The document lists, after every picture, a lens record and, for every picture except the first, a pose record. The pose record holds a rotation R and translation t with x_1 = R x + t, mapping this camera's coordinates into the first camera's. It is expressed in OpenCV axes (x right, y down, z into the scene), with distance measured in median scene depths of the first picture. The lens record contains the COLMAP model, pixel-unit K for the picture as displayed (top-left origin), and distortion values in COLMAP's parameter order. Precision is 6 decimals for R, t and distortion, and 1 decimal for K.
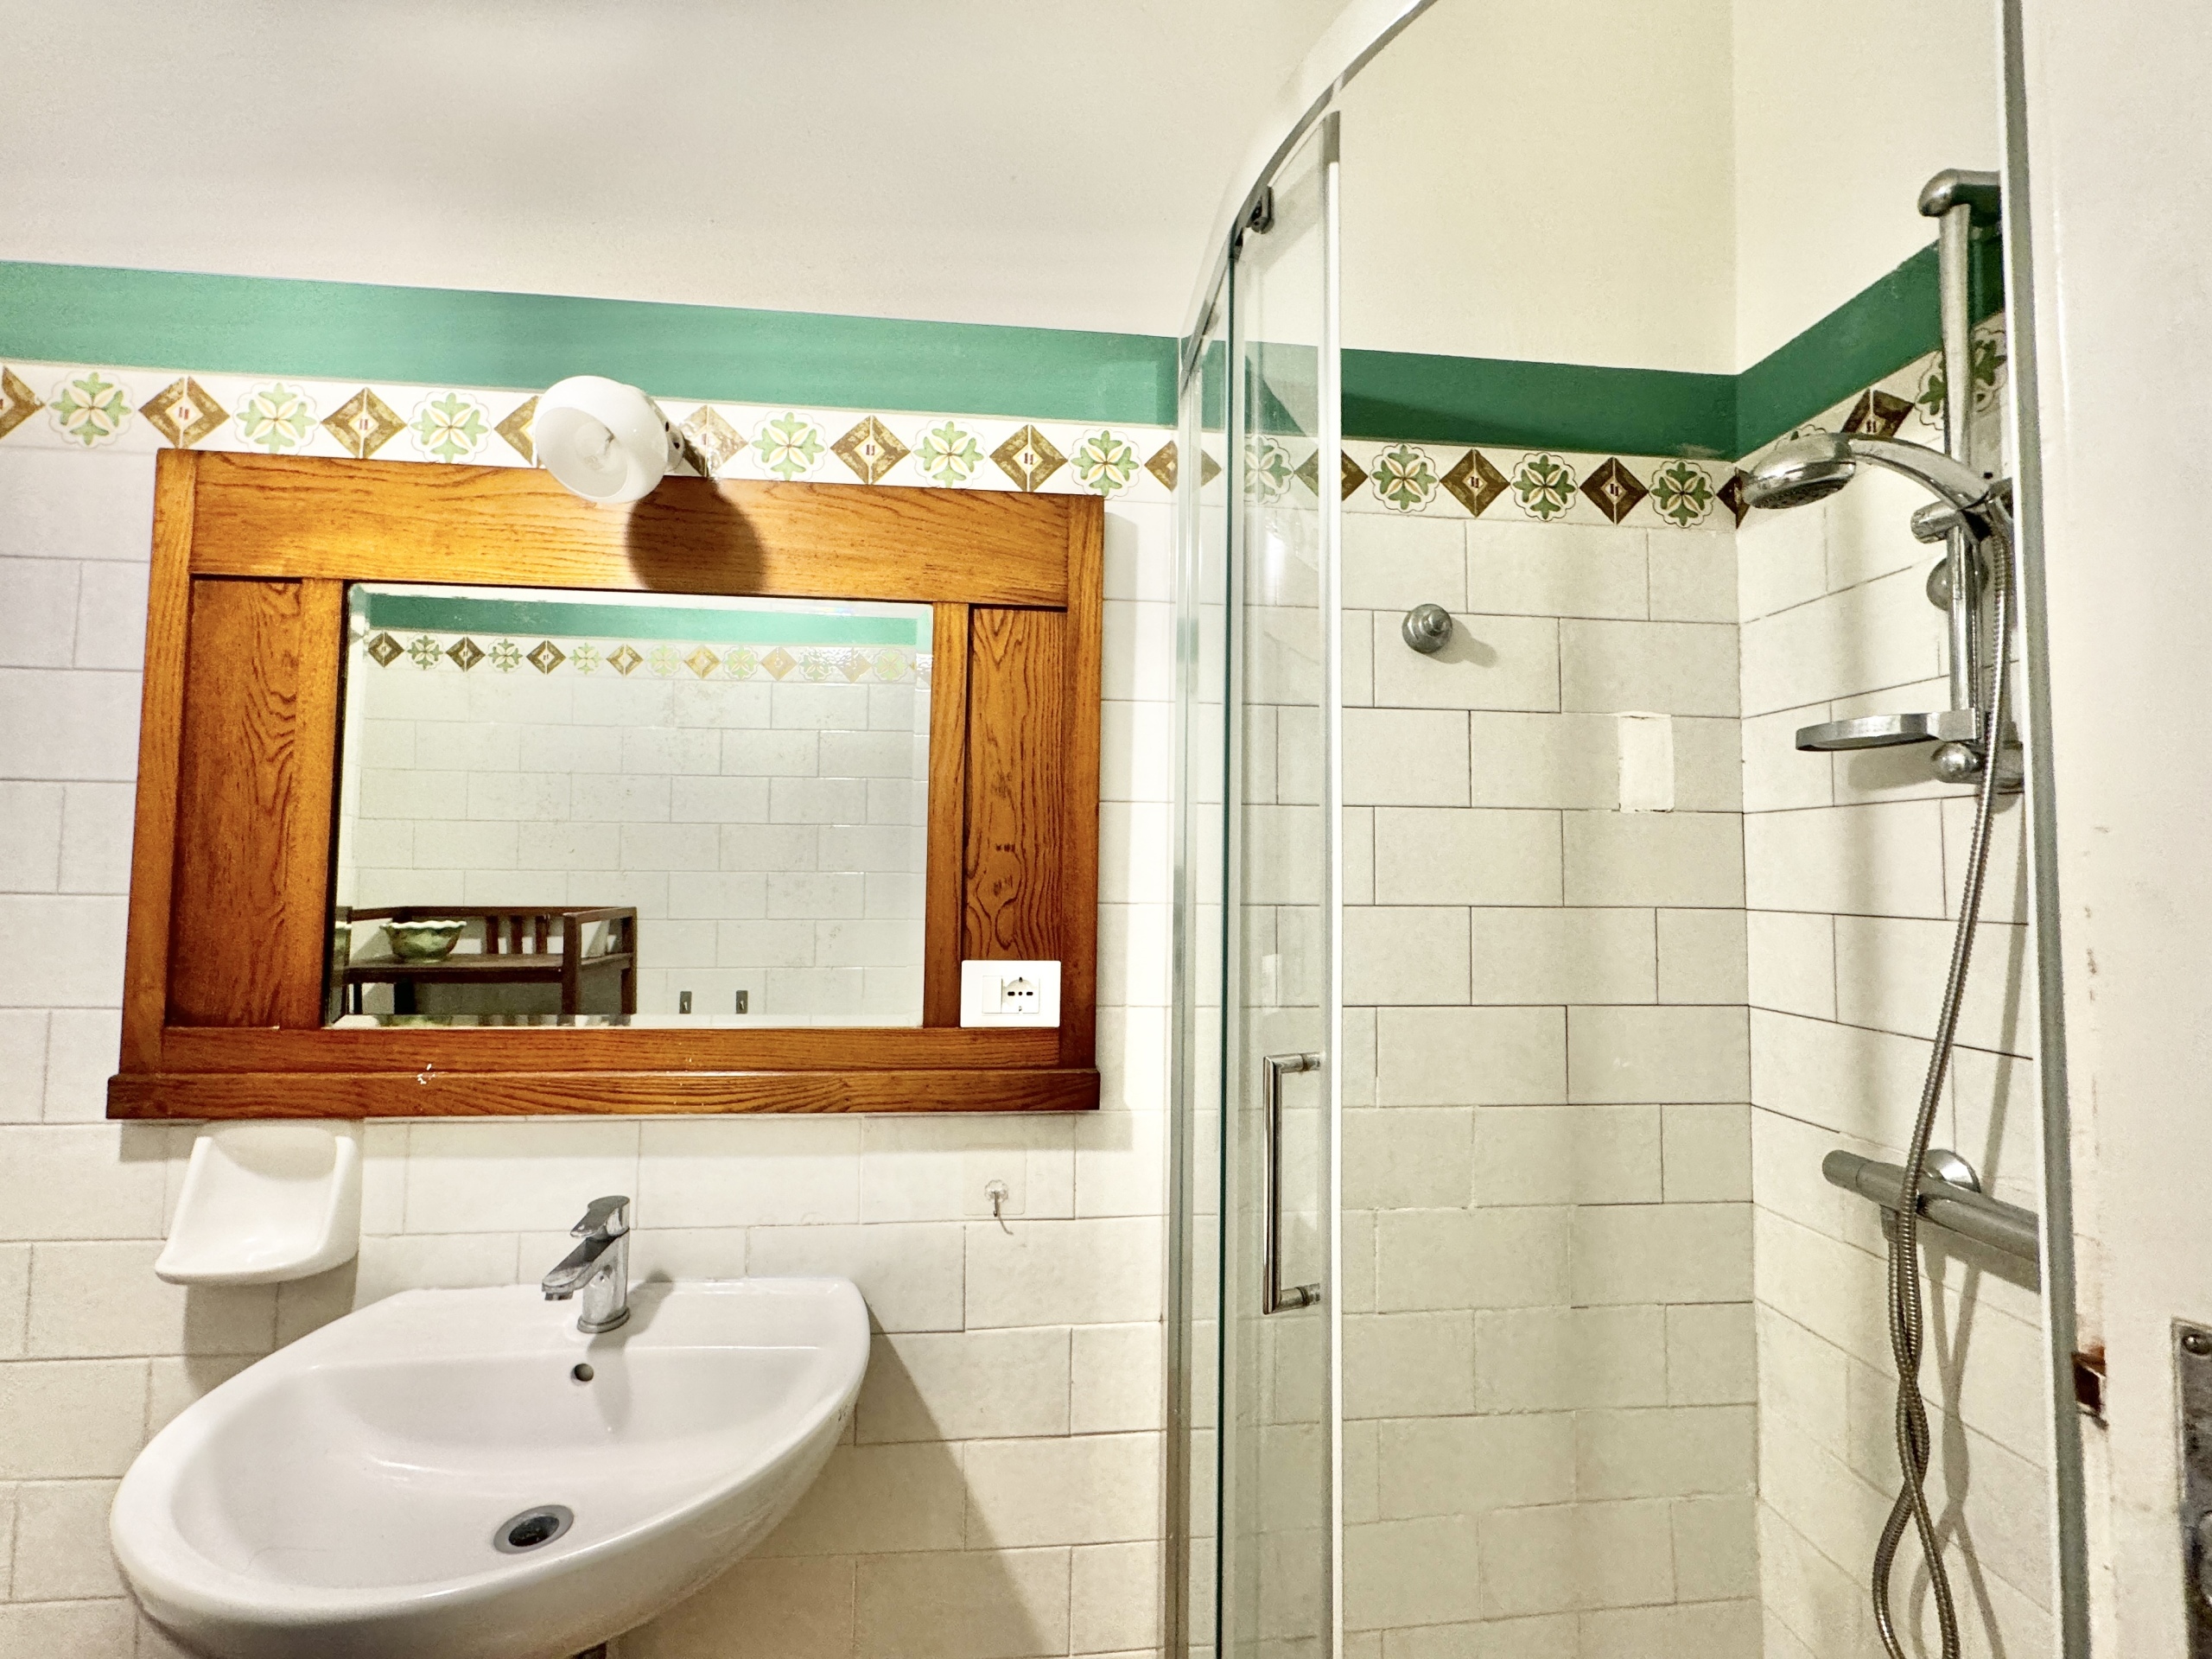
lens RADIAL K [[883.1, 0, 1109.0], [0, 883.1, 830.1], [0, 0, 1]] dist [-0.001787, 0.000786]
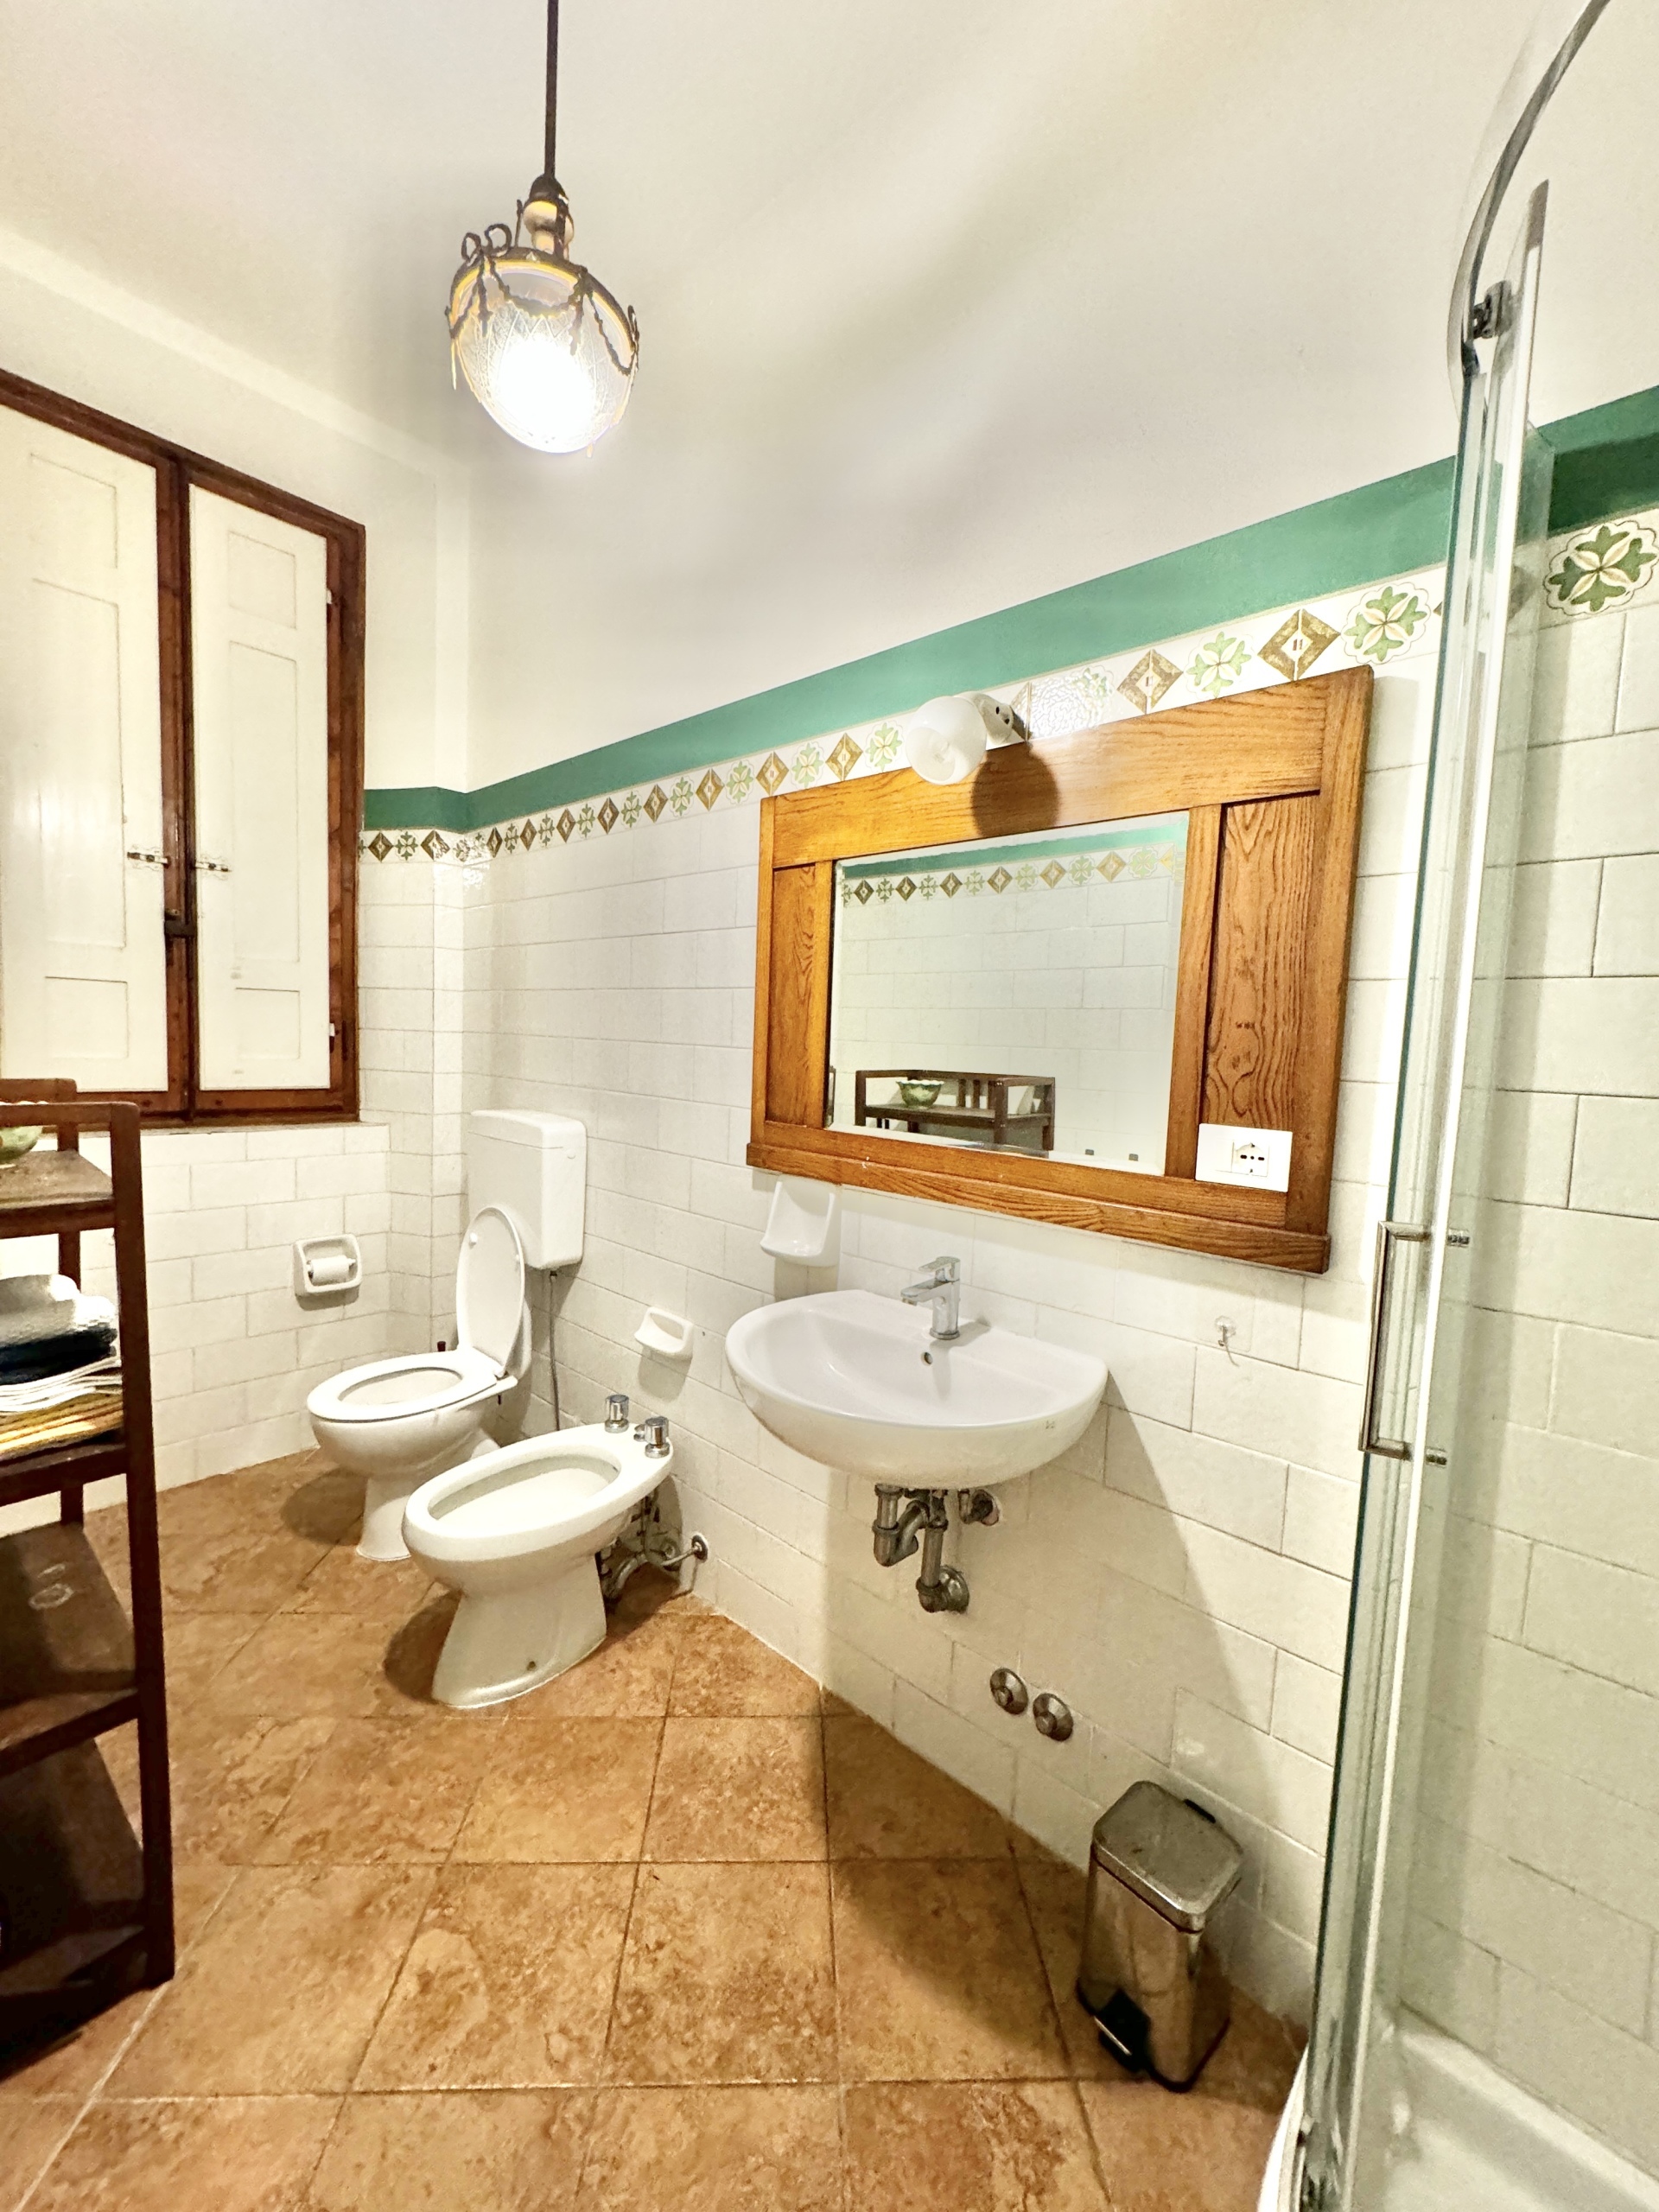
lens RADIAL K [[883.1, 0, 846.3], [0, 883.1, 1110.3], [0, 0, 1]] dist [-0.001787, 0.000786]
pose [[0.682580, 0.073273, -0.727129, 0.355116], [0.001789, 0.994790, 0.101926, 0.011864], [0.730809, -0.070873, 0.678892, -0.122582]]
